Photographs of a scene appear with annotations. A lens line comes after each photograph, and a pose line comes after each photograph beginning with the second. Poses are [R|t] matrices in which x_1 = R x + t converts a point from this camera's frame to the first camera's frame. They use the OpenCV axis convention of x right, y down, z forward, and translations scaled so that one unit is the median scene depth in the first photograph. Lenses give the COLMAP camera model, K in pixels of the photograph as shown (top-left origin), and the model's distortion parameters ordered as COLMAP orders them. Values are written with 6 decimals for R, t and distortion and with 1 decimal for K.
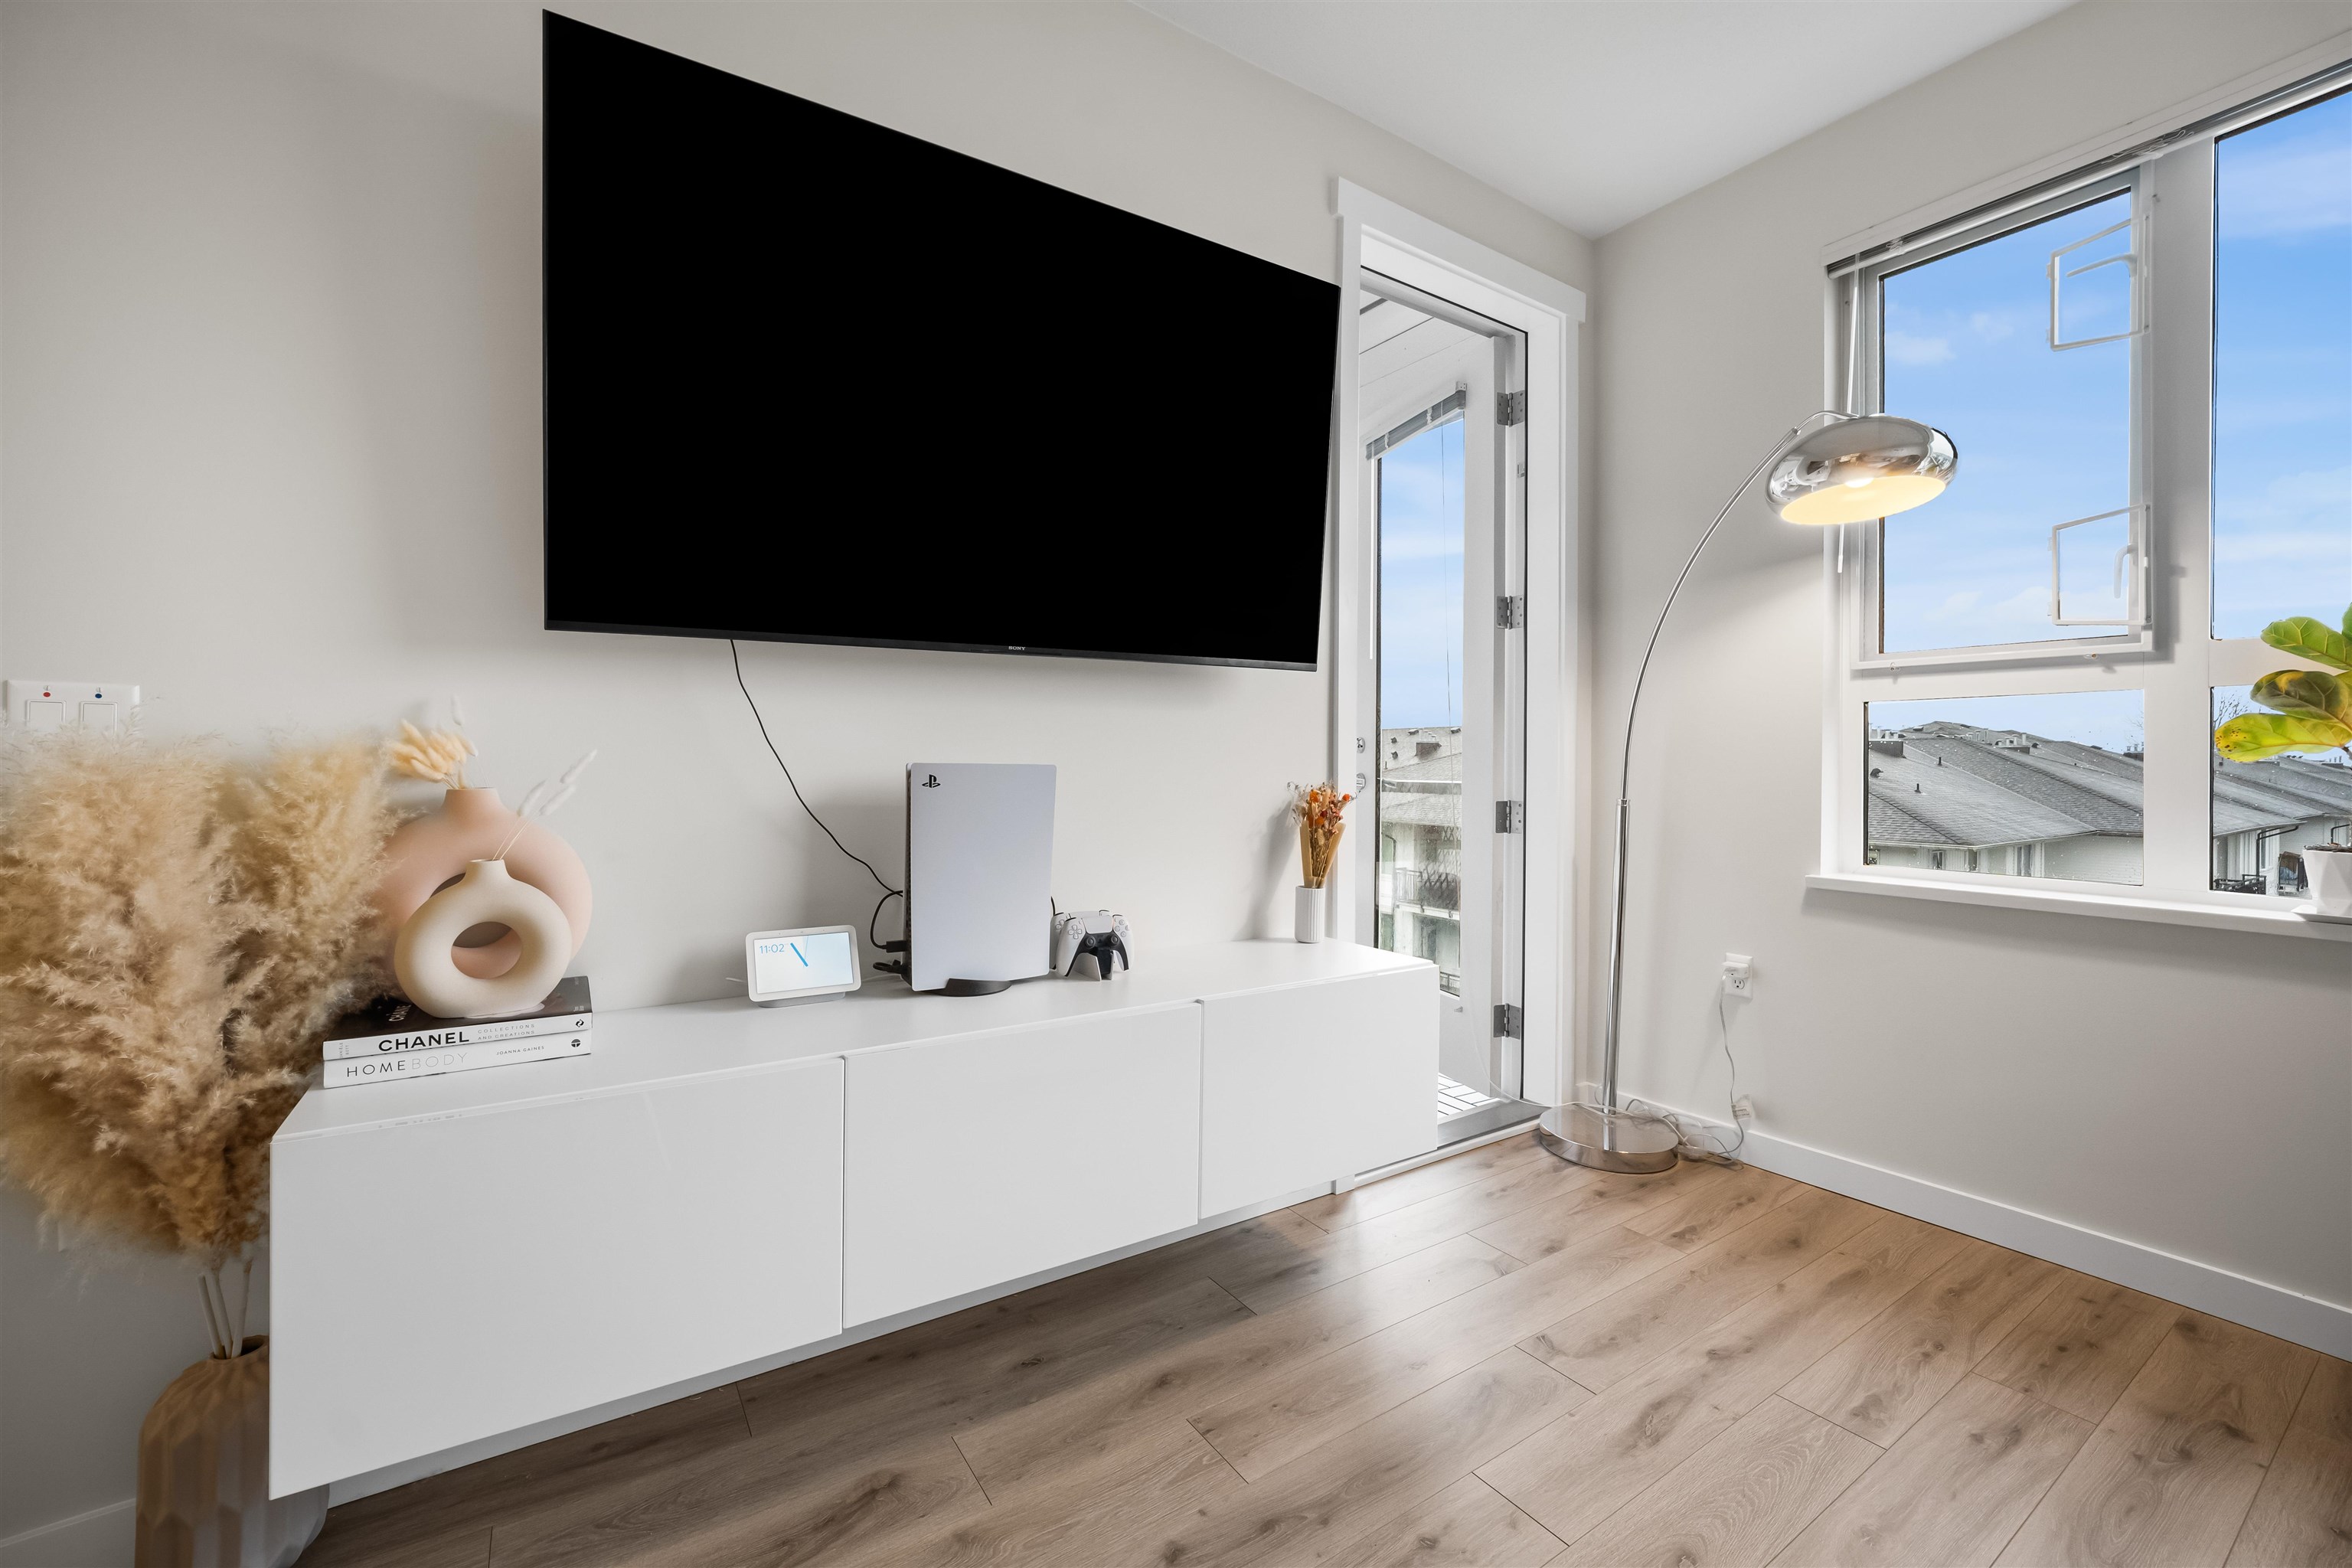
lens RADIAL K [[956.0, 0, 1177.3], [0, 956.0, 772.4], [0, 0, 1]] dist [-0.023203, 0.004858]
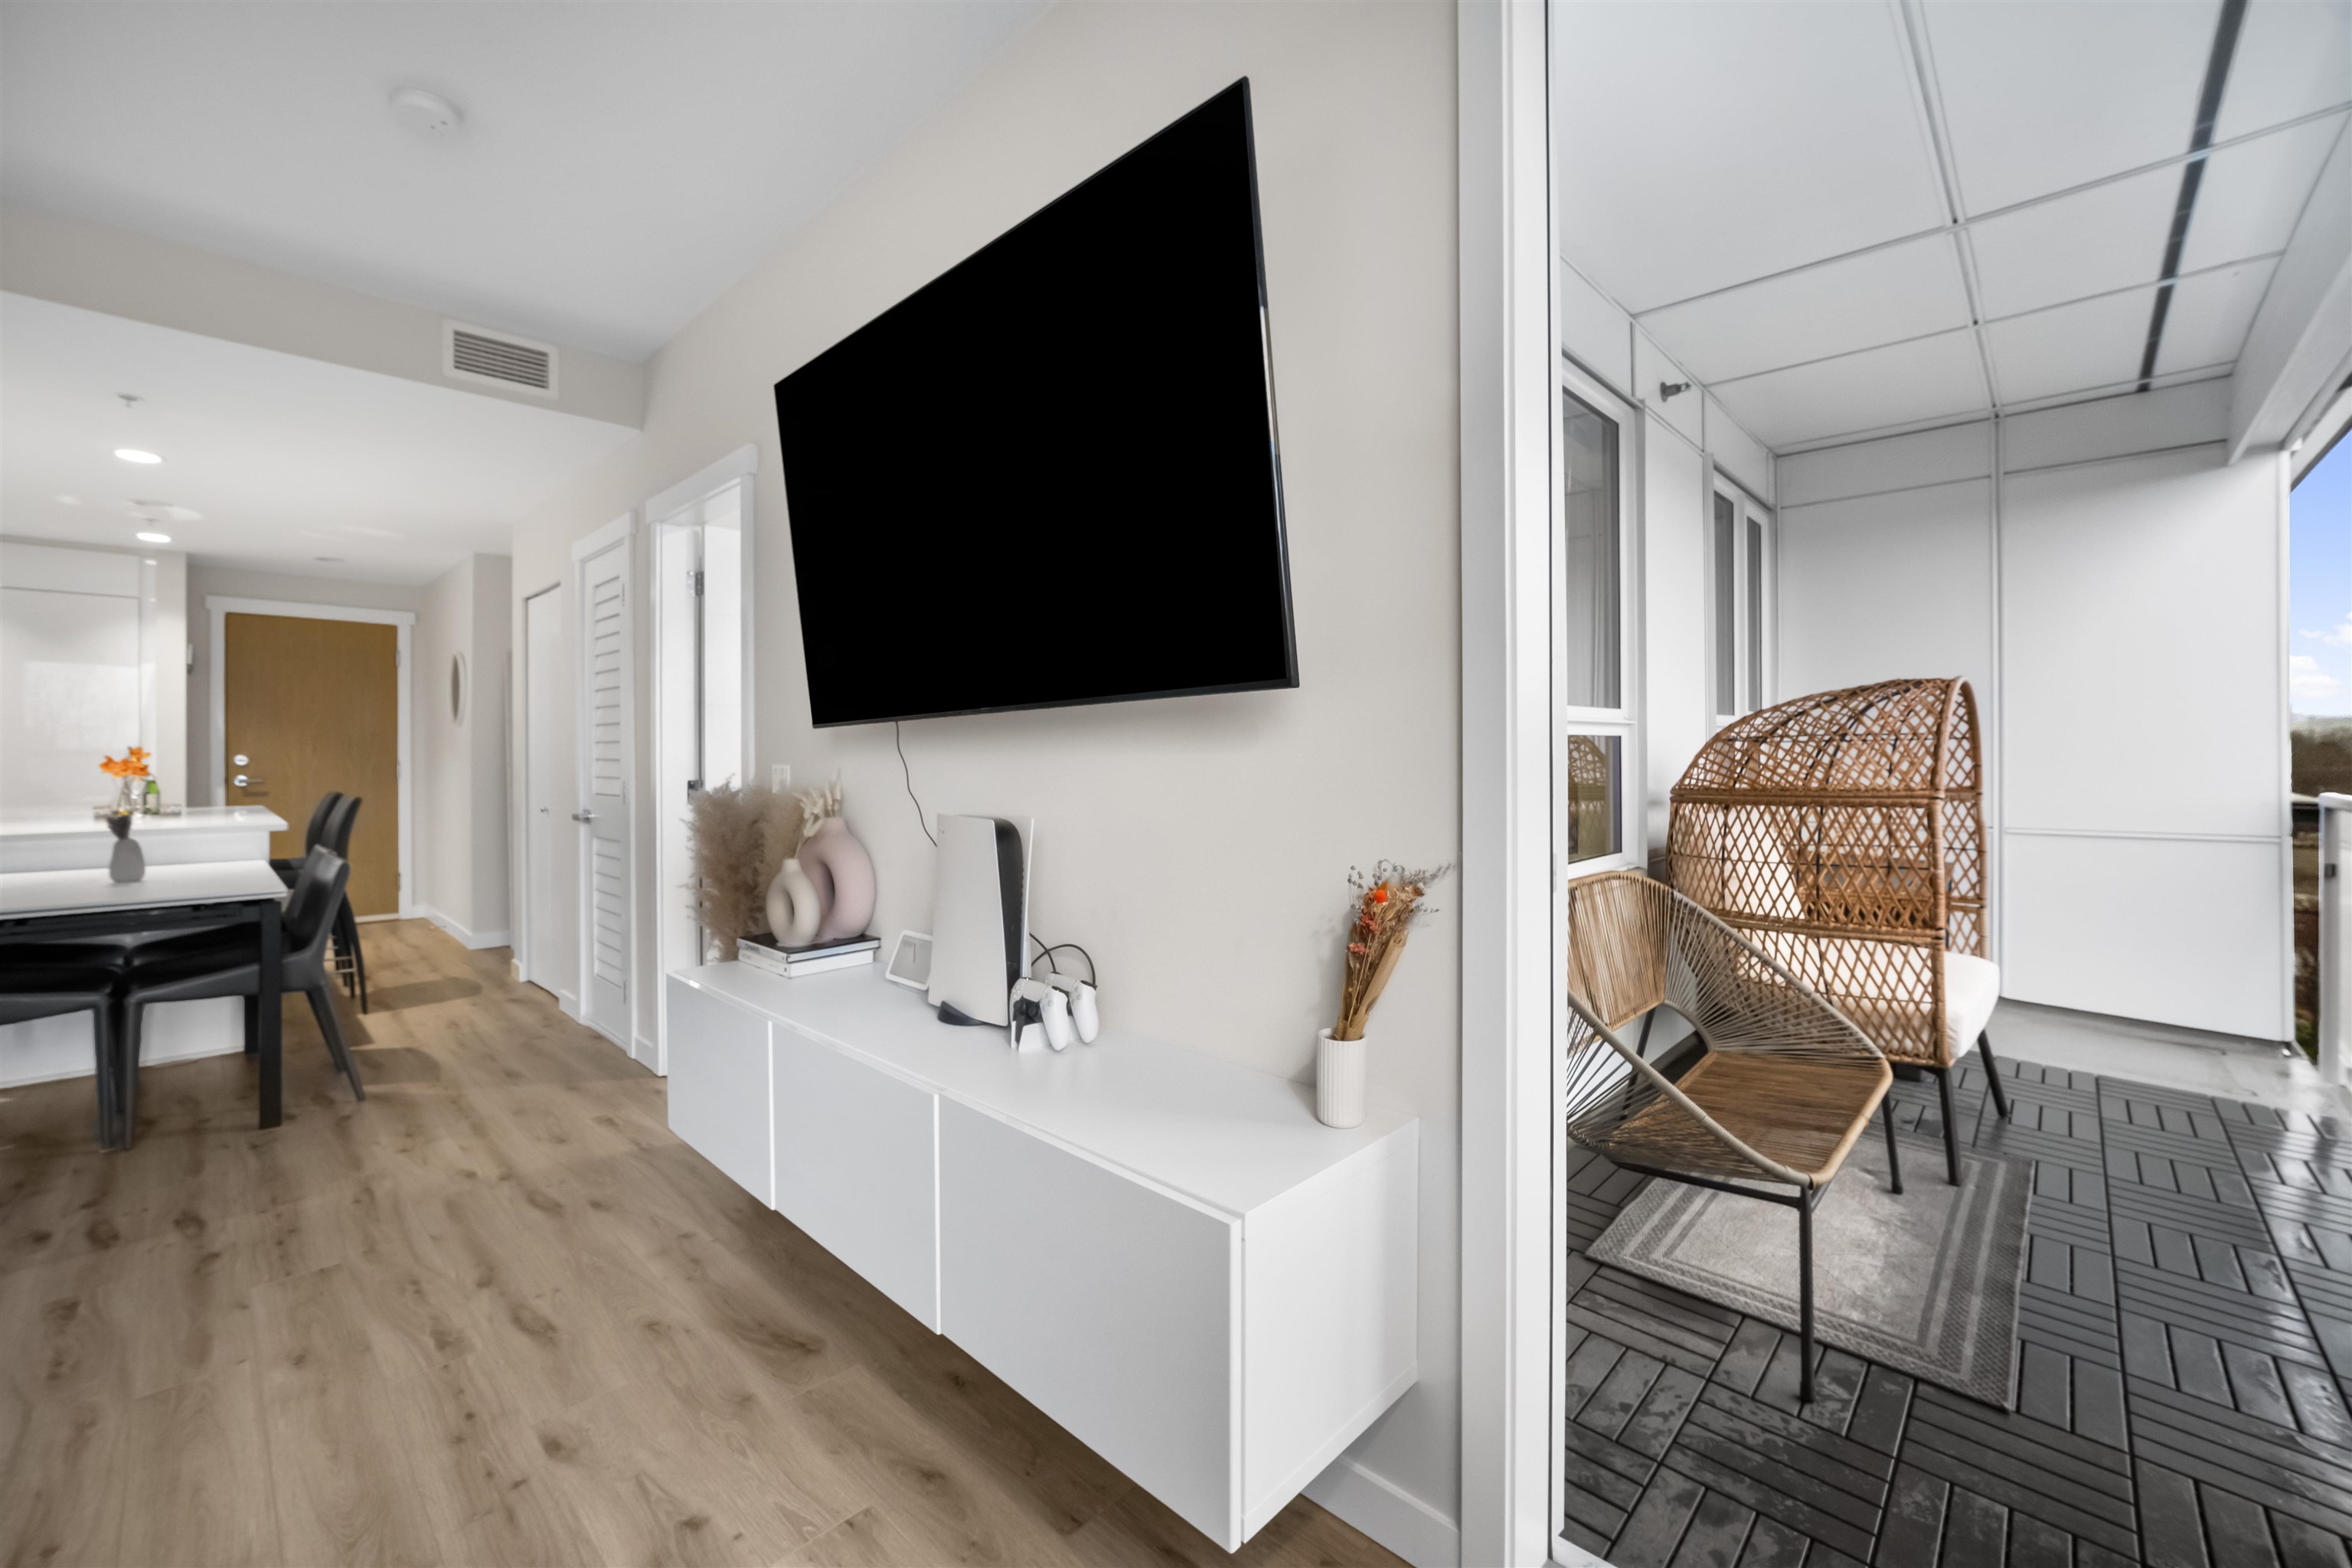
lens RADIAL K [[956.0, 0, 1177.3], [0, 956.0, 772.4], [0, 0, 1]] dist [-0.023203, 0.004858]
pose [[0.242711, 0.027995, -0.969695, 1.001025], [-0.016833, 0.999555, 0.024644, -0.103235], [0.969953, 0.010342, 0.243074, 1.049673]]
